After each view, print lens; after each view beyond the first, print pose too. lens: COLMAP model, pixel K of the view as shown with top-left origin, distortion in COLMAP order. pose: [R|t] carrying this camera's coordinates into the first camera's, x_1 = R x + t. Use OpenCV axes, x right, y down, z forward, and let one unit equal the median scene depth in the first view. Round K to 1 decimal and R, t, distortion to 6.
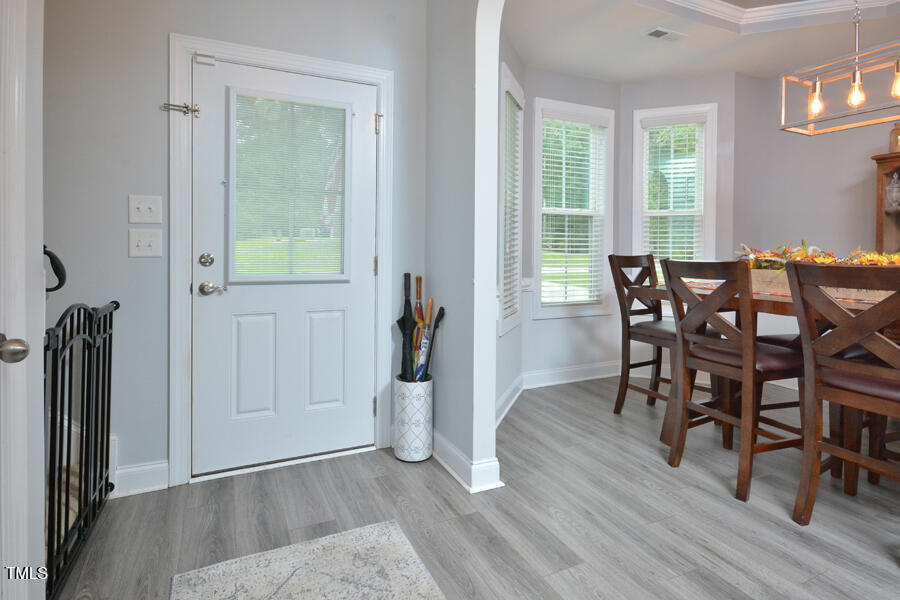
lens RADIAL K [[456.0, 0, 448.7], [0, 456.0, 254.7], [0, 0, 1]] dist [0.003811, -0.000576]
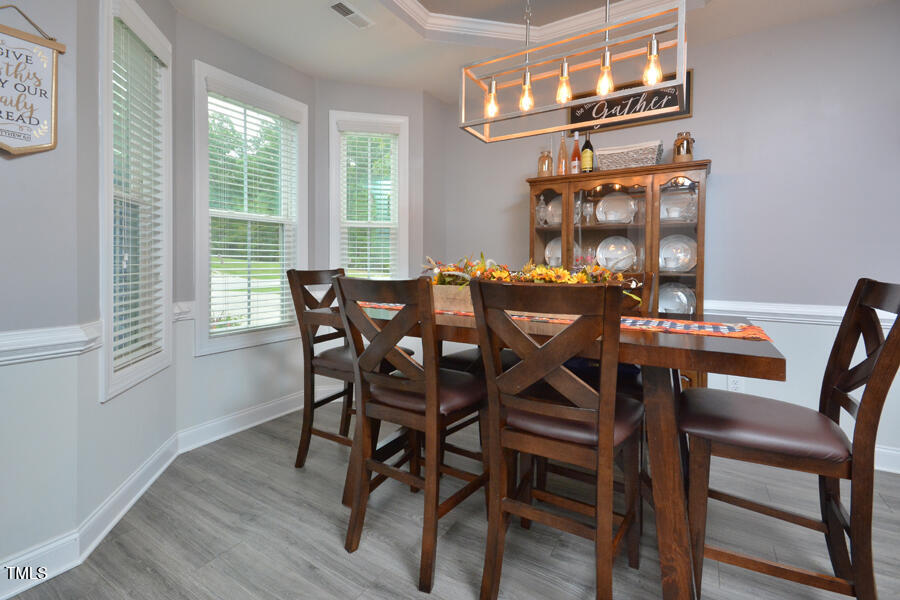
lens RADIAL K [[405.2, 0, 452.9], [0, 405.2, 268.6], [0, 0, 1]] dist [0.016827, -0.009408]
pose [[0.817948, -0.011300, 0.575182, 0.192081], [0.008741, 0.999936, 0.007213, -0.004663], [-0.575226, -0.000872, 0.817994, 0.273388]]
